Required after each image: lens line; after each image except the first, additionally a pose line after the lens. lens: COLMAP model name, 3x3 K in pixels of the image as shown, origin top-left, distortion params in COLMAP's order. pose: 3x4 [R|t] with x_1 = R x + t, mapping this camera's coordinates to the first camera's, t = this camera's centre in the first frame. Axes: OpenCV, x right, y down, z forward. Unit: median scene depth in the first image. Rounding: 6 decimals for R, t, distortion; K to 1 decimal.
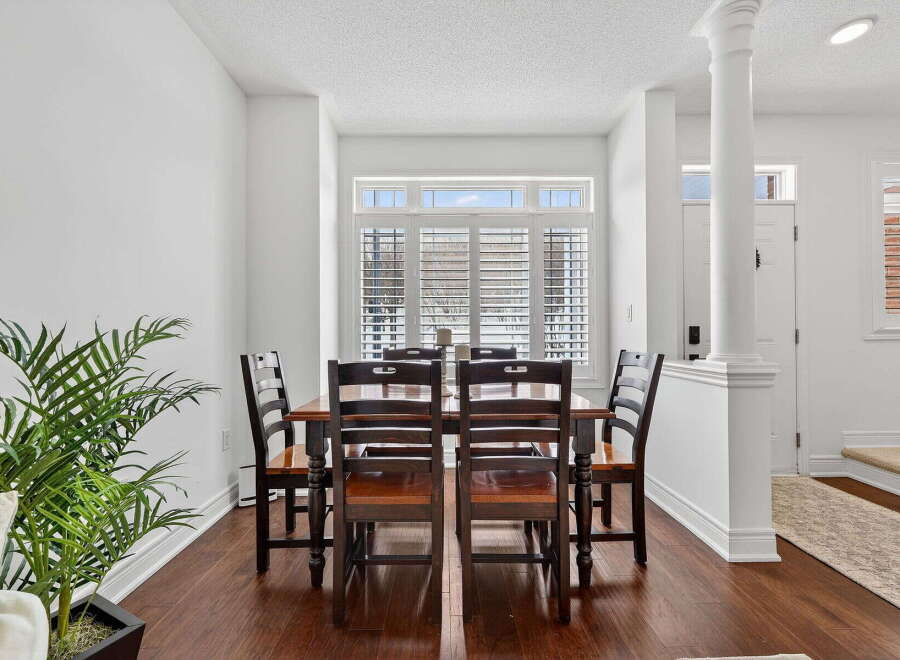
lens RADIAL K [[398.2, 0, 446.6], [0, 398.2, 332.7], [0, 0, 1]] dist [0.001659, 0.000550]
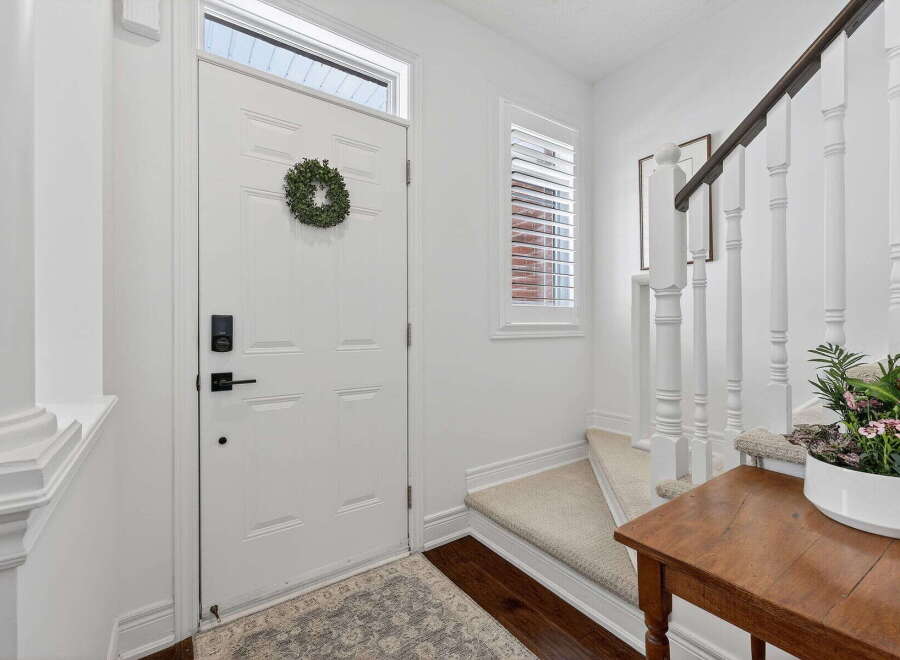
lens RADIAL K [[404.4, 0, 450.9], [0, 404.4, 331.8], [0, 0, 1]] dist [0.001199, 0.000165]
pose [[0.825941, -0.000470, 0.563756, 0.572235], [-0.005240, 0.999950, 0.008510, -0.001867], [-0.563732, -0.009983, 0.825897, 0.431145]]
